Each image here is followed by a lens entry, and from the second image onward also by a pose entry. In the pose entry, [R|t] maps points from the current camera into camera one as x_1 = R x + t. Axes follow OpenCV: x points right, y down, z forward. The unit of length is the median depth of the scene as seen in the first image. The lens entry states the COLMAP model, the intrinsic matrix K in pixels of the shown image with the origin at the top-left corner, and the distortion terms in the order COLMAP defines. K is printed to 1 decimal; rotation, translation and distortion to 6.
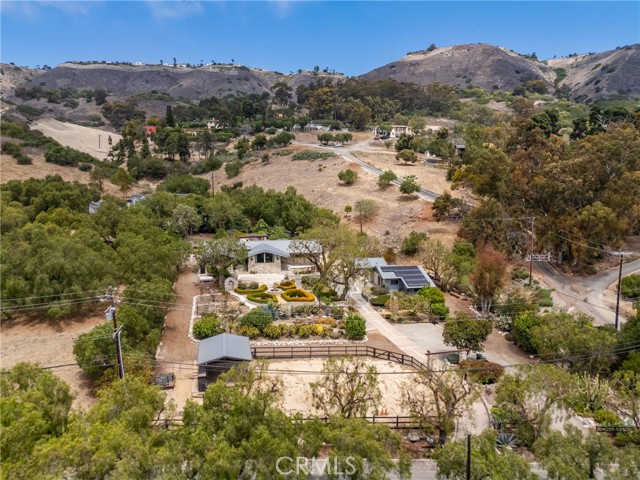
lens RADIAL K [[469.5, 0, 321.4], [0, 469.5, 238.5], [0, 0, 1]] dist [0.073134, -0.068785]
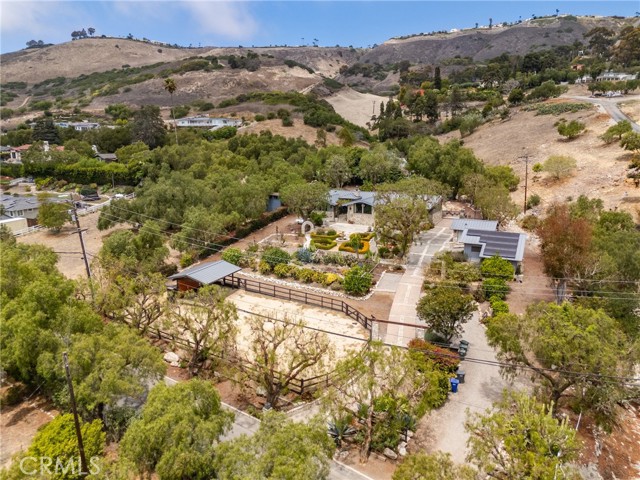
lens RADIAL K [[469.5, 0, 321.4], [0, 469.5, 238.5], [0, 0, 1]] dist [0.073134, -0.068785]
pose [[0.800403, 0.123391, -0.586626, 0.246694], [-0.087015, 0.992137, 0.089962, 0.015209], [0.593114, -0.020961, 0.804846, 0.117444]]
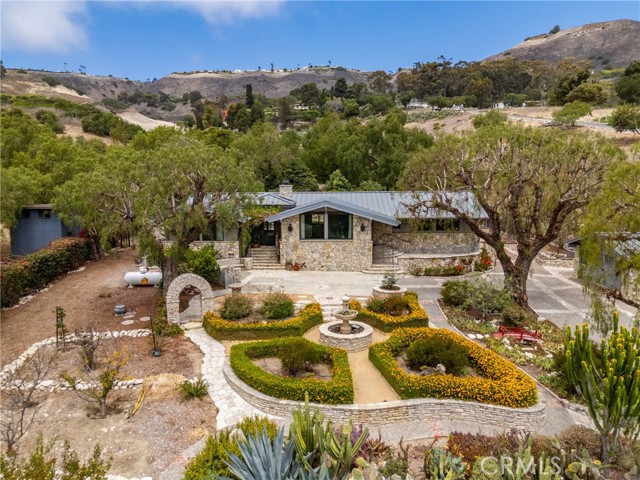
lens RADIAL K [[469.5, 0, 321.4], [0, 469.5, 238.5], [0, 0, 1]] dist [0.073134, -0.068785]
pose [[0.979759, 0.015096, -0.199611, -0.035648], [-0.019980, 0.999548, -0.022475, 0.038203], [0.199181, 0.026008, 0.979618, 0.428822]]
